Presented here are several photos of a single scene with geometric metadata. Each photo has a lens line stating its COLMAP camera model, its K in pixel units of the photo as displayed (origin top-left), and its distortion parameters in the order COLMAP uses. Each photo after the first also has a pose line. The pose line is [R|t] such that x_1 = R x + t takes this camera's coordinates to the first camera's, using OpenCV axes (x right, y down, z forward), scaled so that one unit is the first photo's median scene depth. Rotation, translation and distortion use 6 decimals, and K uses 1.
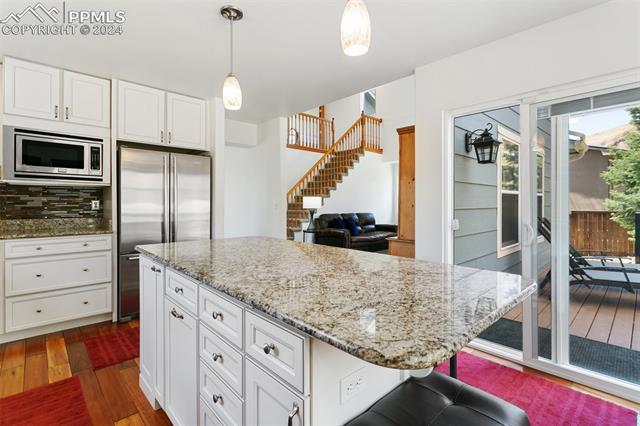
lens RADIAL K [[305.0, 0, 320.5], [0, 305.0, 209.4], [0, 0, 1]] dist [0.000430, 0.000041]
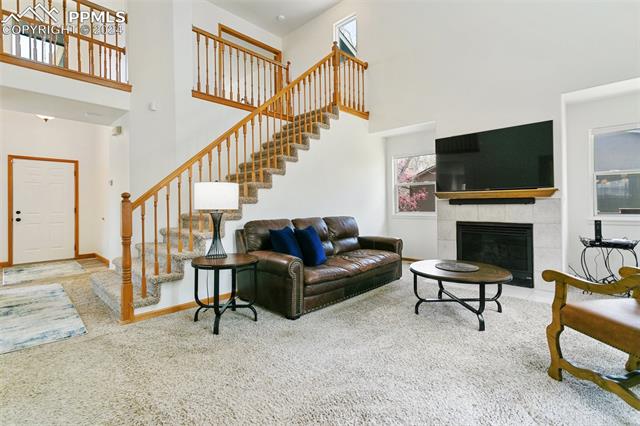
lens RADIAL K [[305.0, 0, 319.6], [0, 305.0, 210.1], [0, 0, 1]] dist [0.000430, 0.000041]
pose [[0.998670, -0.010452, 0.050481, 0.079746], [0.010602, 0.999940, -0.002694, 0.000365], [-0.050450, 0.003226, 0.998721, 0.440585]]
